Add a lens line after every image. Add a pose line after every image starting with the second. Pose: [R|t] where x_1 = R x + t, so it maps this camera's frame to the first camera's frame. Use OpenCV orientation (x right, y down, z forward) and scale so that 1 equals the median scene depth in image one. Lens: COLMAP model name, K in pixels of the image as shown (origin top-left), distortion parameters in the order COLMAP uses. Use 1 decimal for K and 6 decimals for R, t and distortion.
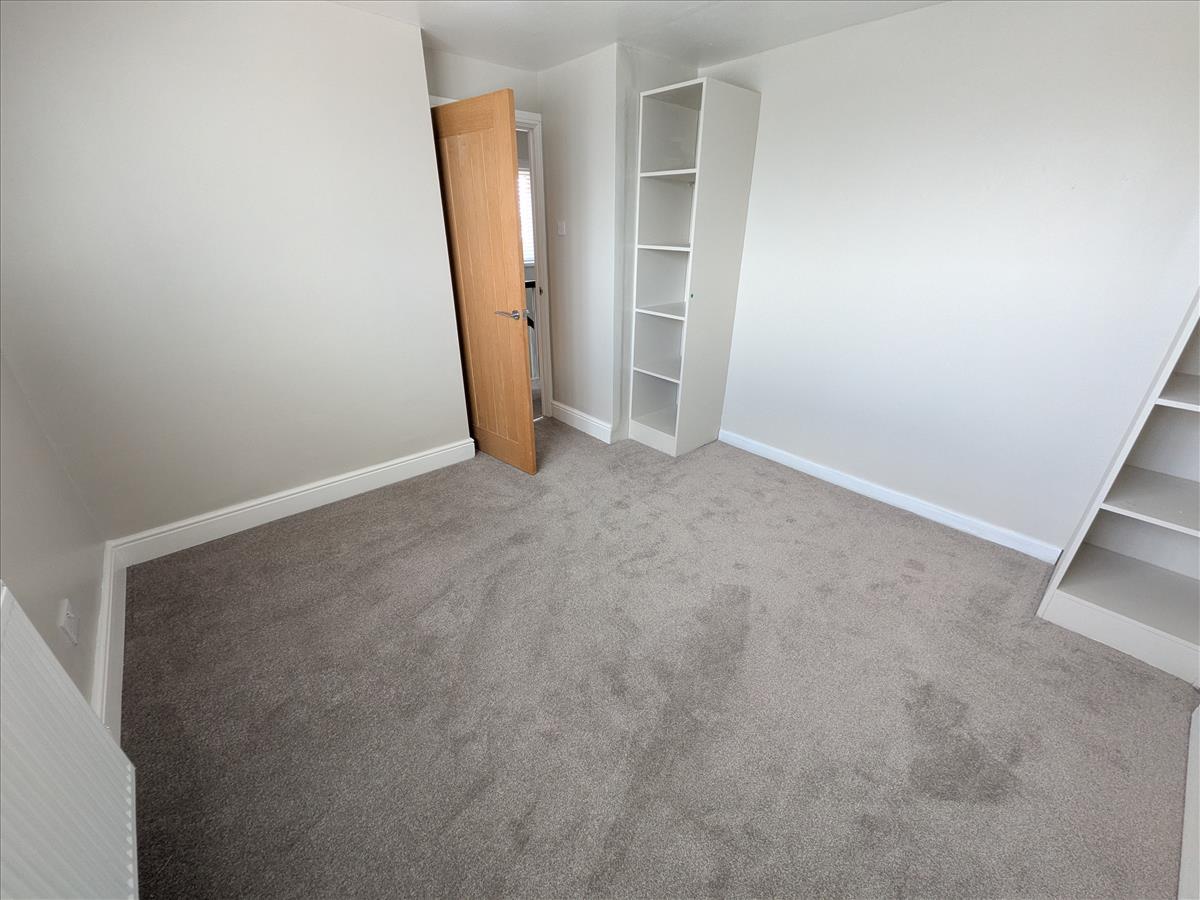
lens RADIAL K [[471.5, 0, 600.9], [0, 471.5, 449.5], [0, 0, 1]] dist [0.008572, -0.001984]
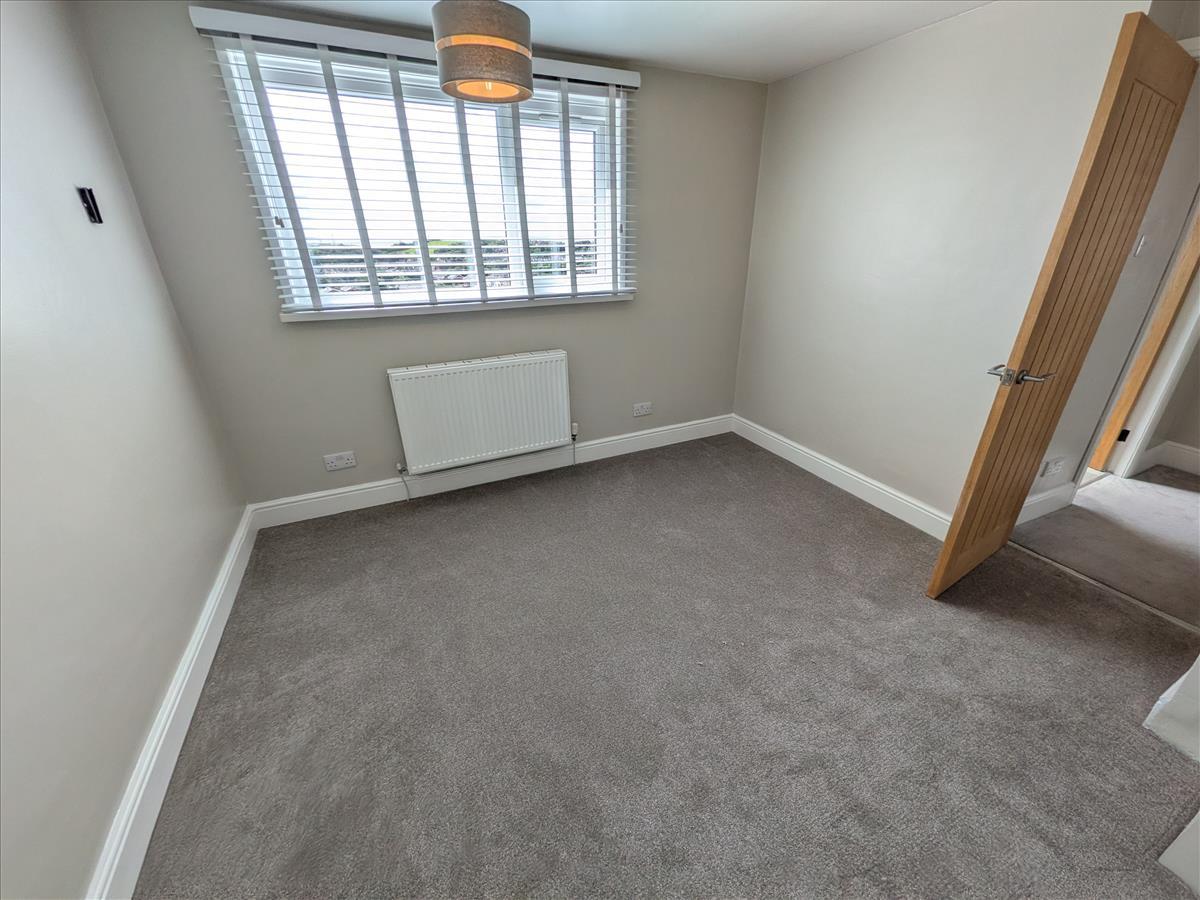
lens RADIAL K [[471.5, 0, 597.5], [0, 471.5, 458.2], [0, 0, 1]] dist [0.008572, -0.001984]
pose [[-0.293168, 0.400085, -0.868323, 0.553830], [-0.403487, 0.771608, 0.491751, -0.263183], [0.866747, 0.494523, -0.064782, 0.575551]]
